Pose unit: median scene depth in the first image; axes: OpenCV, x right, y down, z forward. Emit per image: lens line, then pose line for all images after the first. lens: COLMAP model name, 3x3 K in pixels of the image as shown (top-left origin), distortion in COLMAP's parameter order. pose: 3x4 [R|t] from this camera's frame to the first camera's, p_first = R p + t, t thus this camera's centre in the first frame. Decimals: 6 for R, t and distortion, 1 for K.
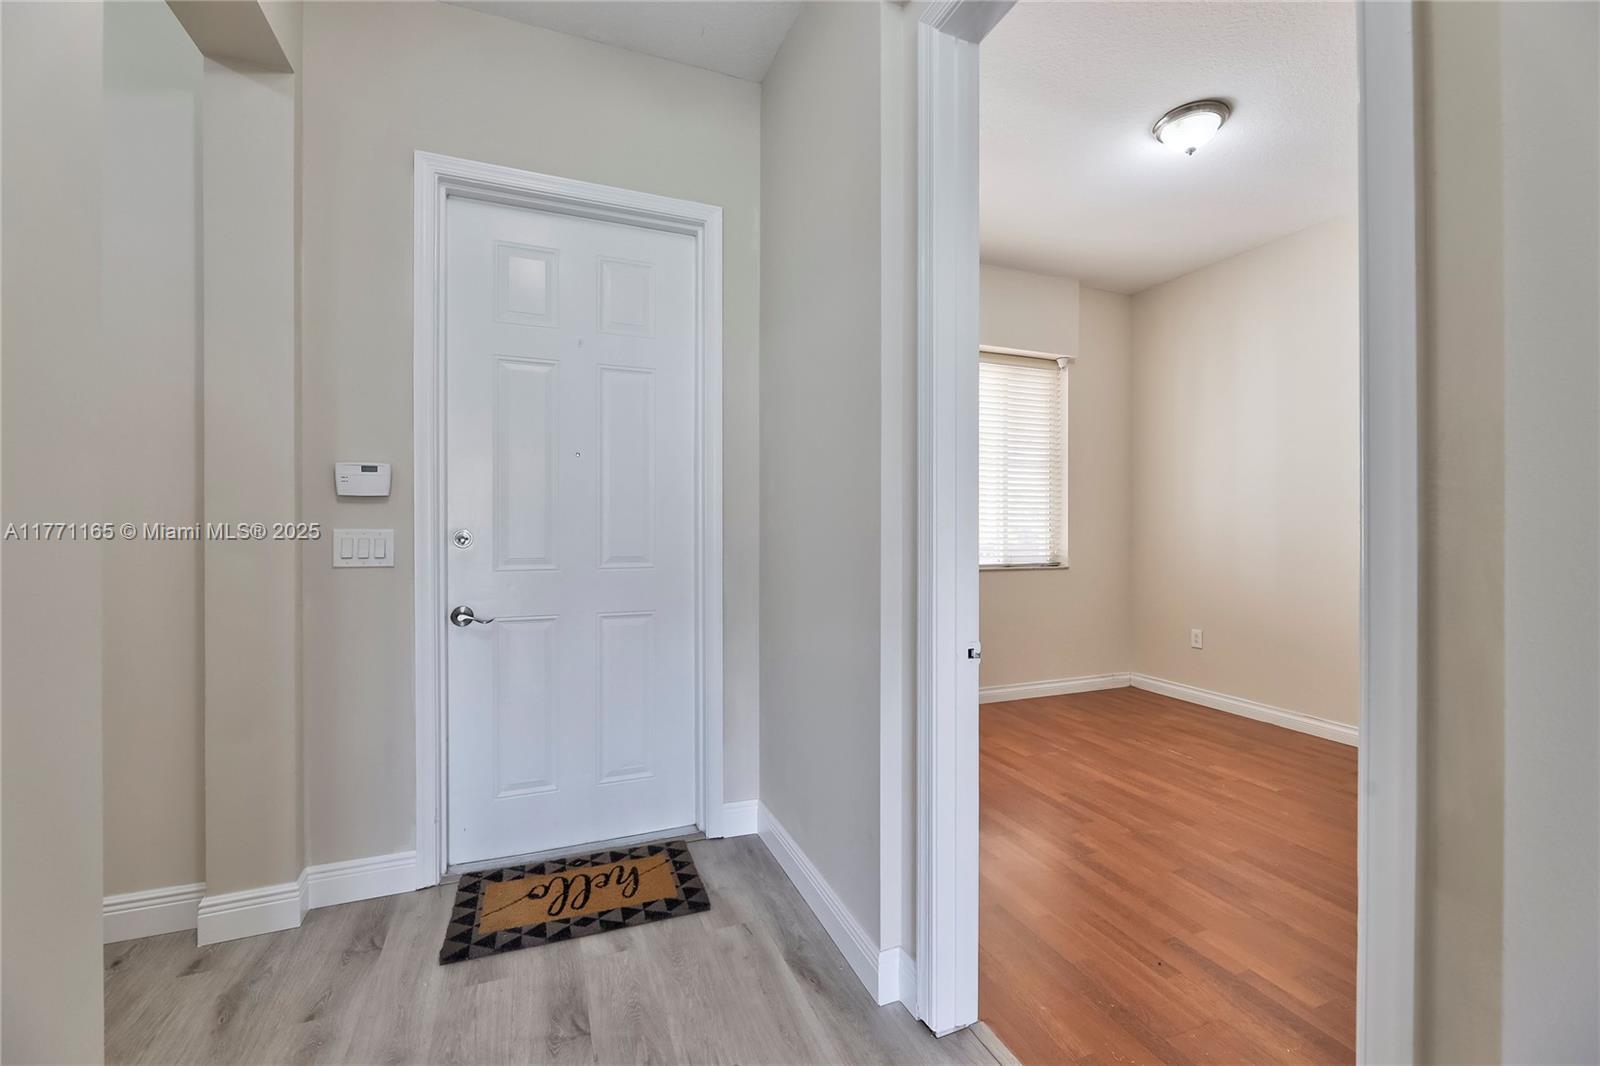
lens RADIAL K [[648.5, 0, 796.7], [0, 648.5, 524.7], [0, 0, 1]] dist [-0.001466, -0.000960]
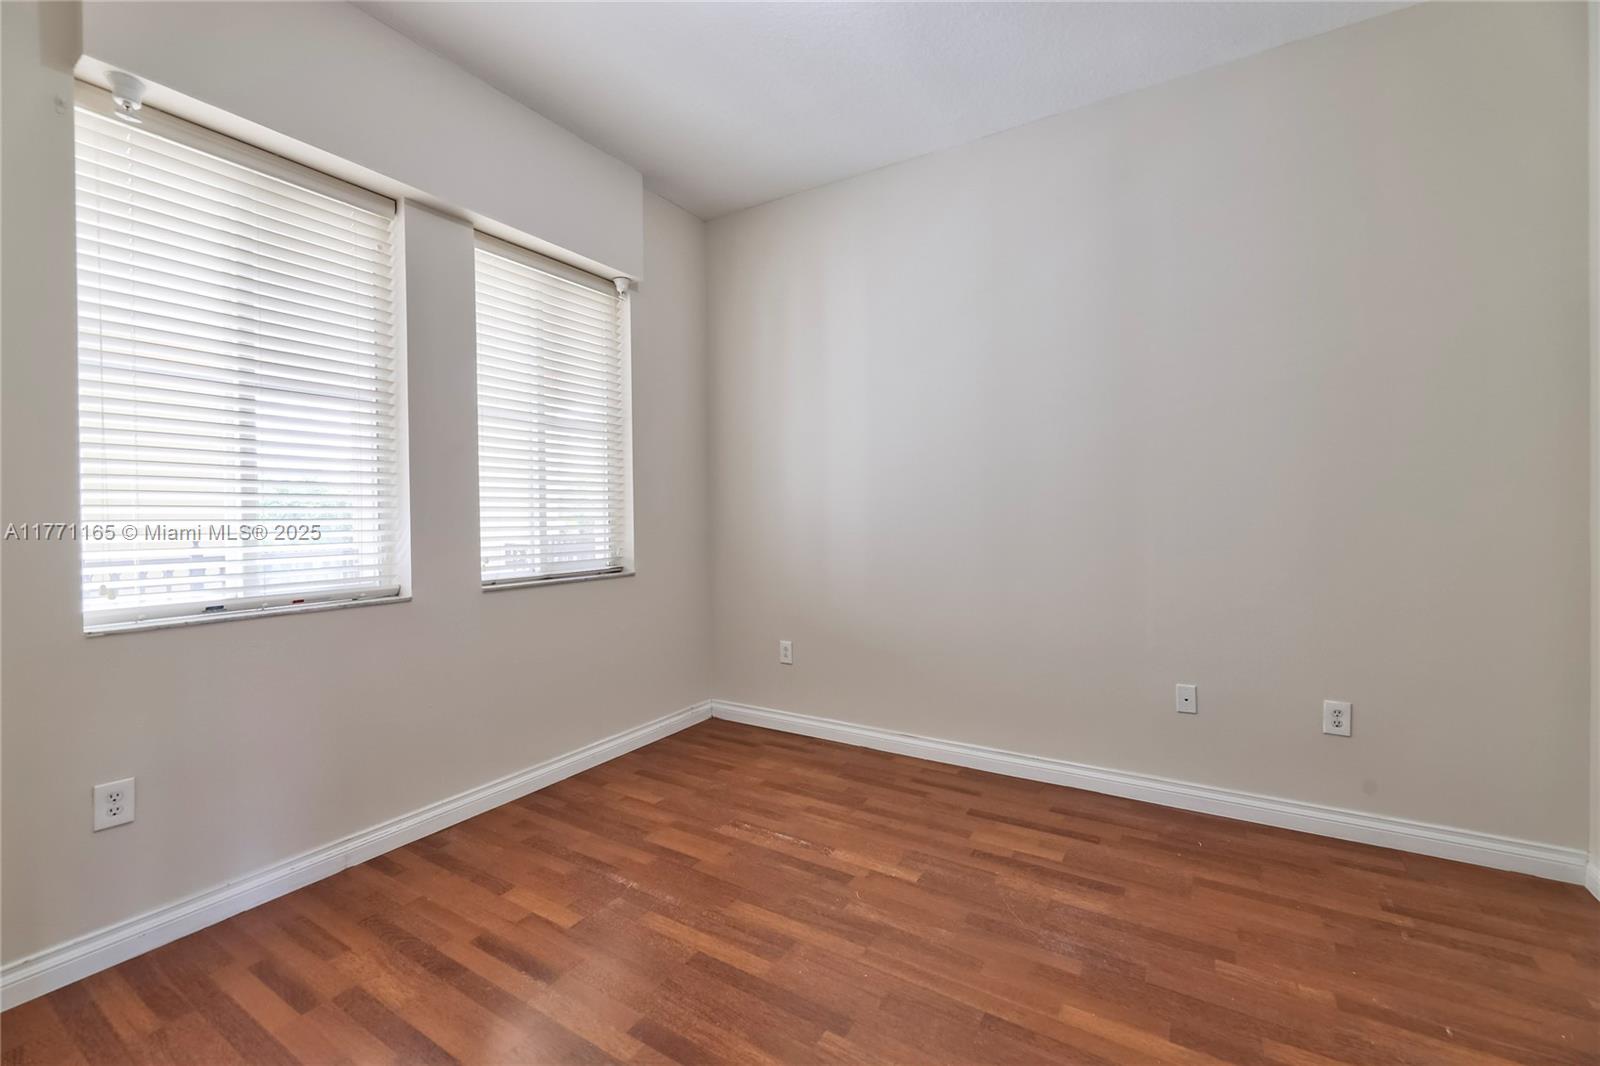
lens RADIAL K [[658.3, 0, 809.9], [0, 658.3, 520.8], [0, 0, 1]] dist [-0.001873, -0.000276]
pose [[0.790999, -0.018868, 0.611526, 0.152527], [0.012913, 0.999817, 0.014144, -0.001252], [-0.611681, -0.003291, 0.791098, 0.363940]]
